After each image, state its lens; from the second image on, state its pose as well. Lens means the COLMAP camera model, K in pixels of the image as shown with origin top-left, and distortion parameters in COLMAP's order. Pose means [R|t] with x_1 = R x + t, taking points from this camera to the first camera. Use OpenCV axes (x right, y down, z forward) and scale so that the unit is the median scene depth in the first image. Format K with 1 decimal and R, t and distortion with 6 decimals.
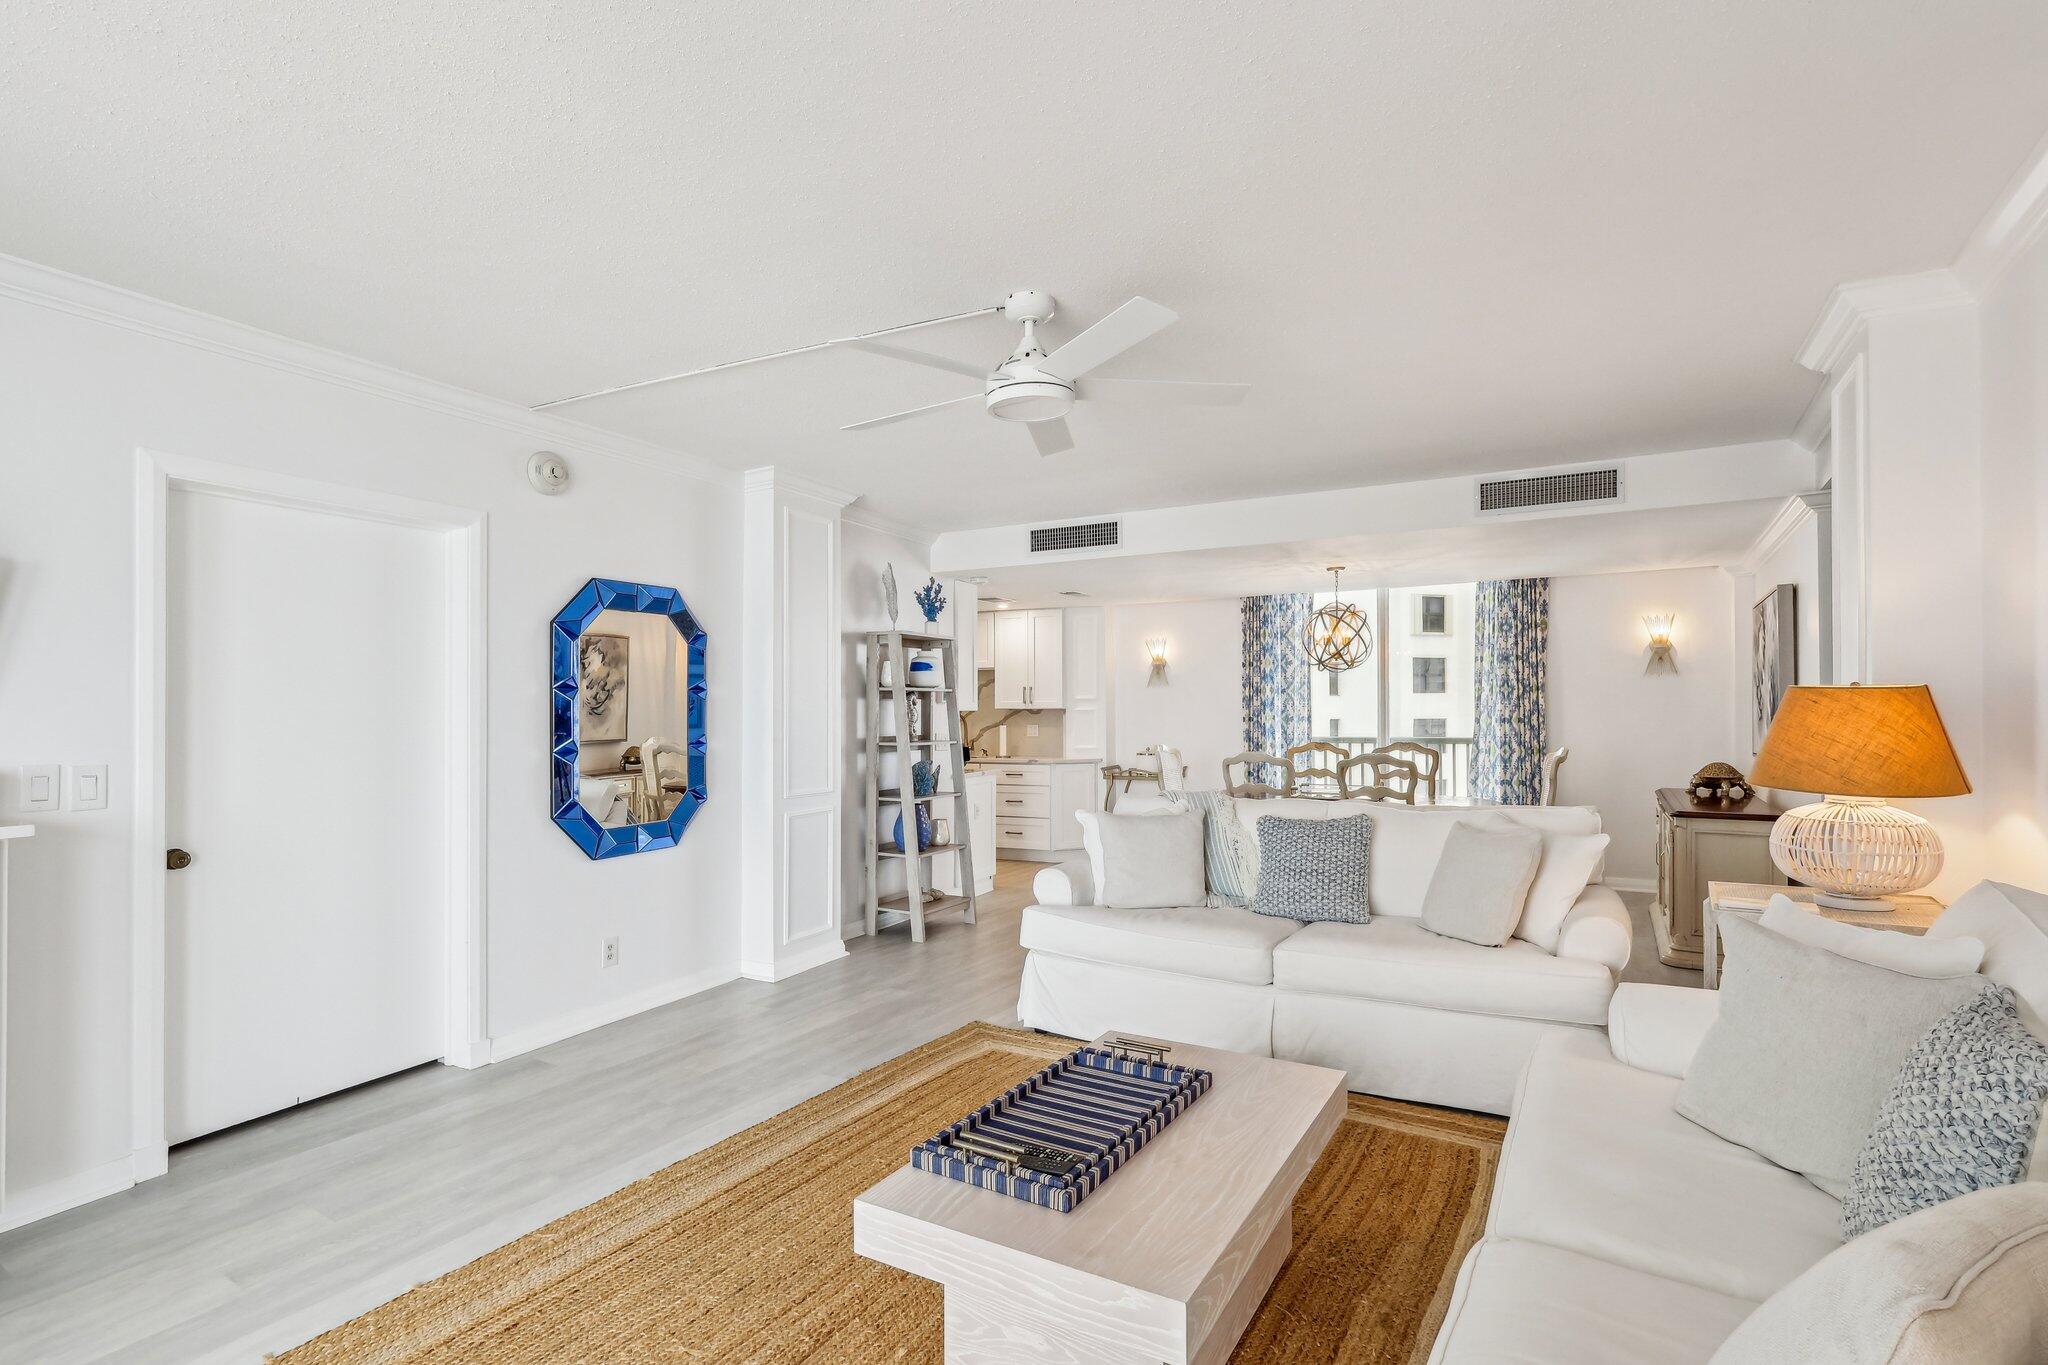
lens RADIAL K [[1004.0, 0, 1030.4], [0, 1004.0, 688.0], [0, 0, 1]] dist [0.001729, -0.000276]
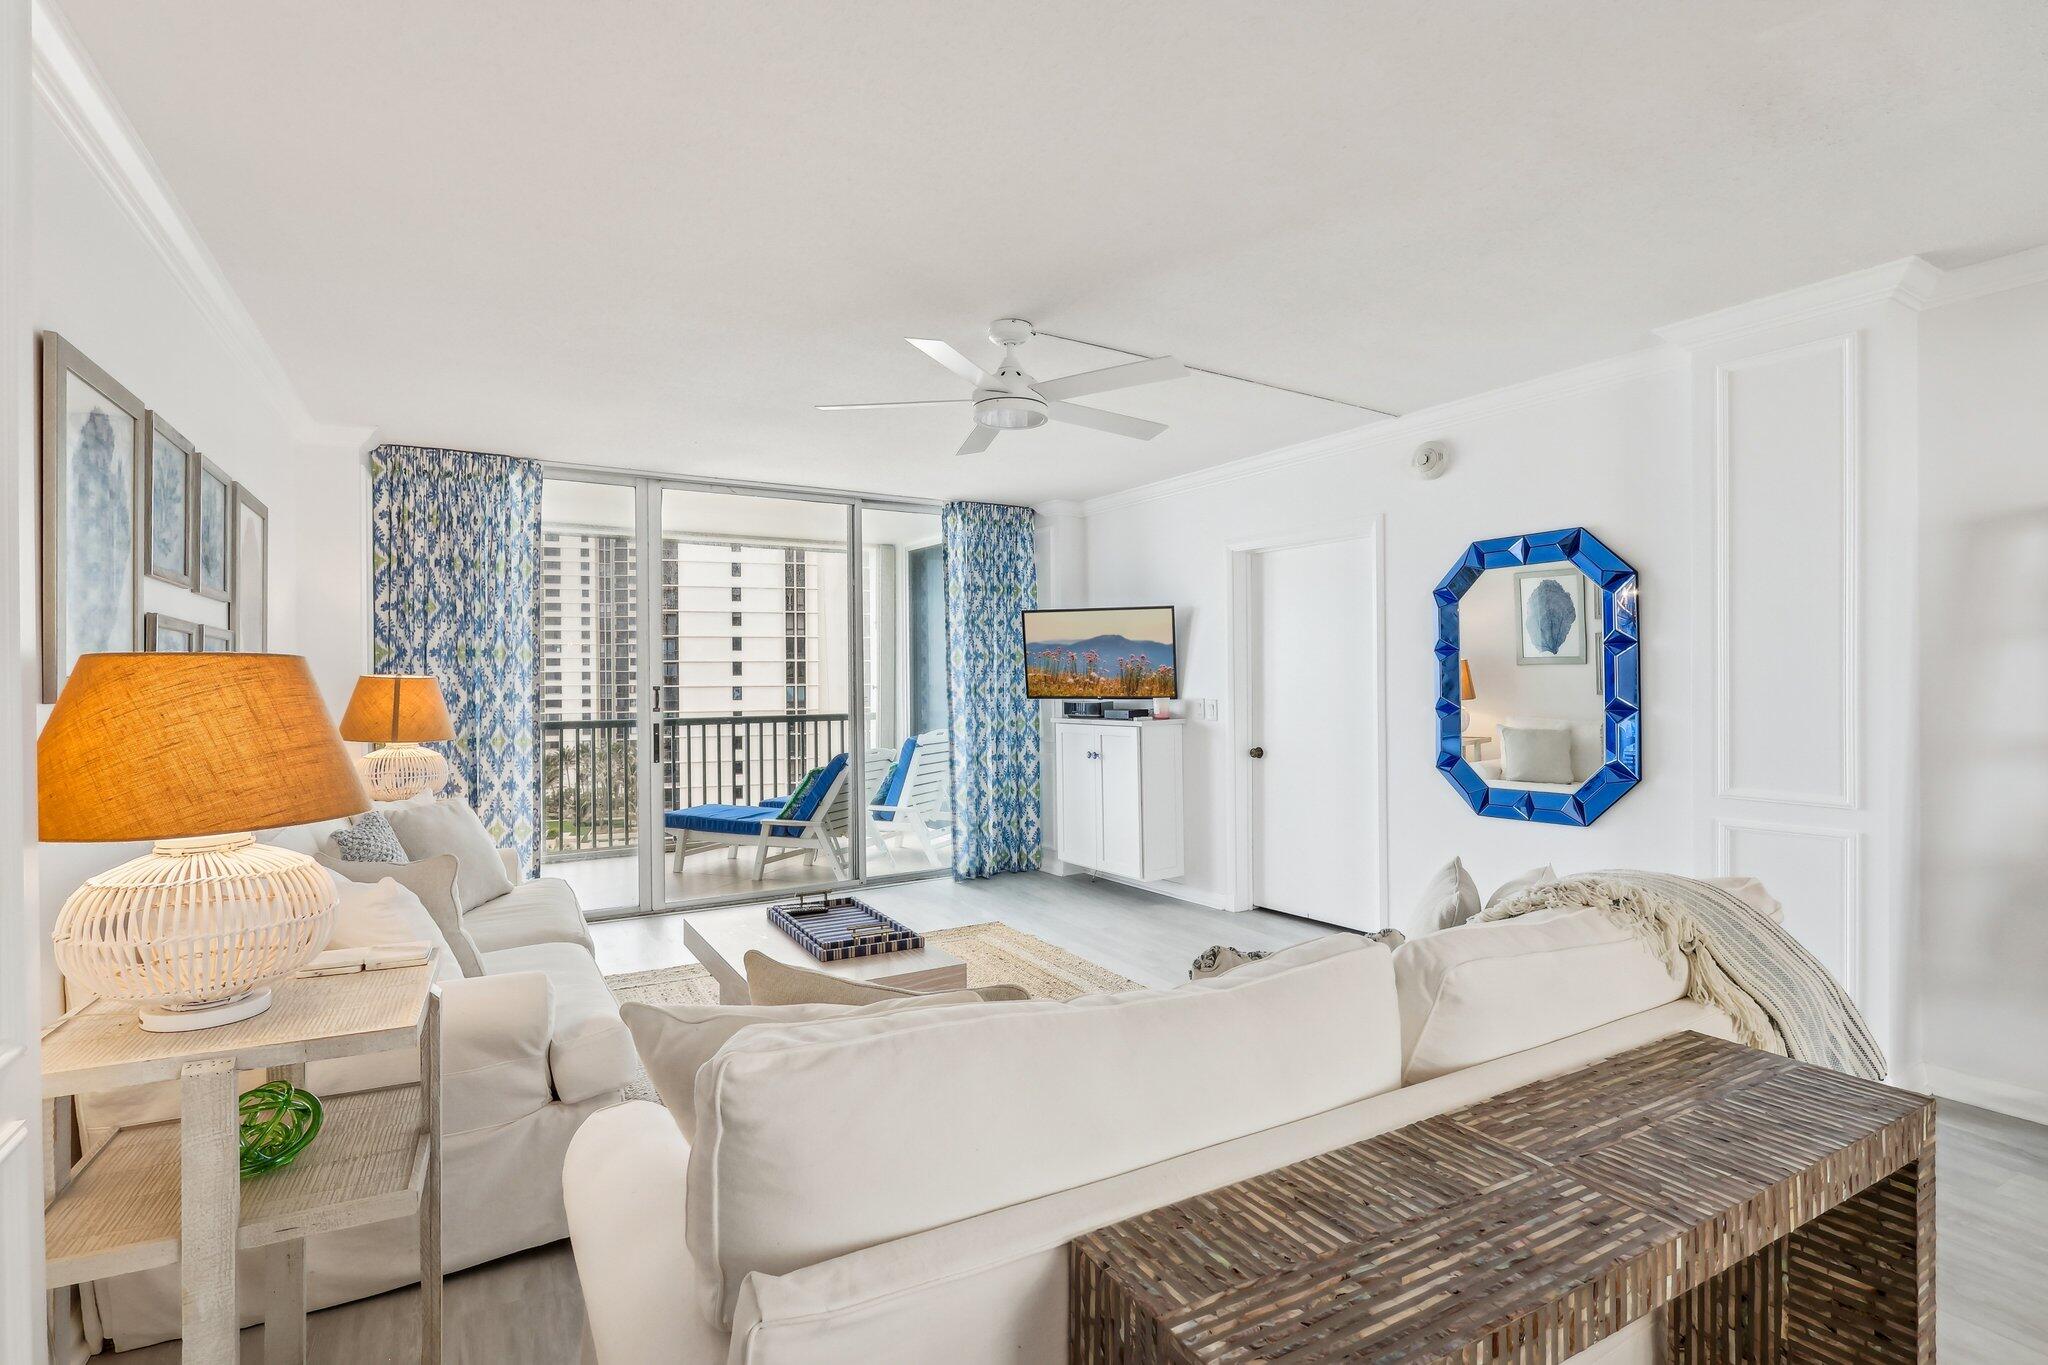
lens RADIAL K [[966.0, 0, 1024.7], [0, 966.0, 694.4], [0, 0, 1]] dist [0.010111, -0.000905]
pose [[-0.498375, 0.013047, -0.866863, 0.652759], [0.020273, 0.999789, 0.003393, 0.033820], [0.866725, -0.015883, -0.498534, 1.093085]]
